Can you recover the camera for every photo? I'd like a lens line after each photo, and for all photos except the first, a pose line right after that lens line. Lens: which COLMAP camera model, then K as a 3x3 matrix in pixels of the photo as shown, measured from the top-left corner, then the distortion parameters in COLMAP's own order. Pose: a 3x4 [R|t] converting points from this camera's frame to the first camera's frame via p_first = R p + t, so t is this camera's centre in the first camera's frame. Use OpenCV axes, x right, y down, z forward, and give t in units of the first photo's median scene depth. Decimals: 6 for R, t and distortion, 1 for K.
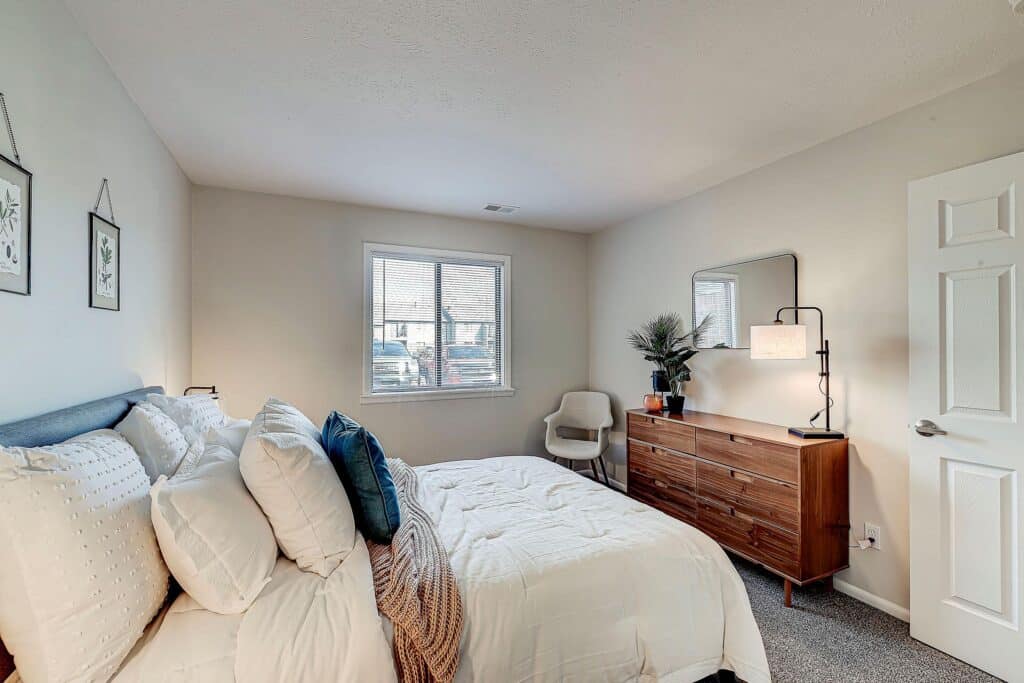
lens RADIAL K [[437.7, 0, 506.6], [0, 437.7, 343.5], [0, 0, 1]] dist [-0.002014, -0.000956]
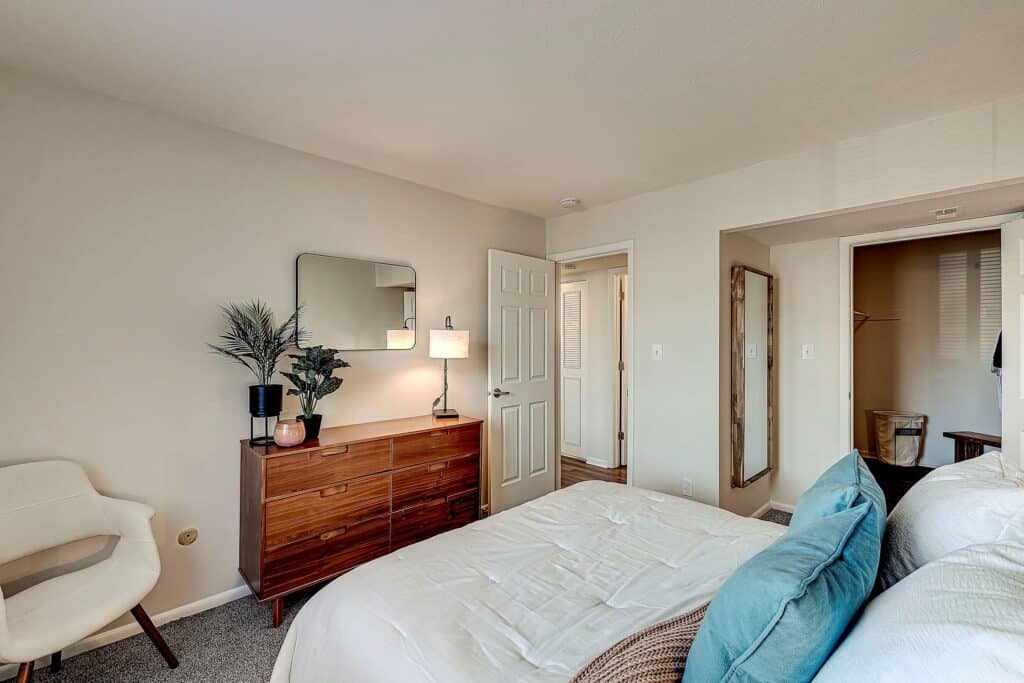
lens RADIAL K [[437.7, 0, 513.0], [0, 437.7, 338.8], [0, 0, 1]] dist [-0.002014, -0.000956]
pose [[-0.331399, 0.005442, 0.943475, -0.526282], [-0.002893, 0.999973, -0.006784, -0.008731], [-0.943486, -0.004978, -0.331374, 1.106814]]
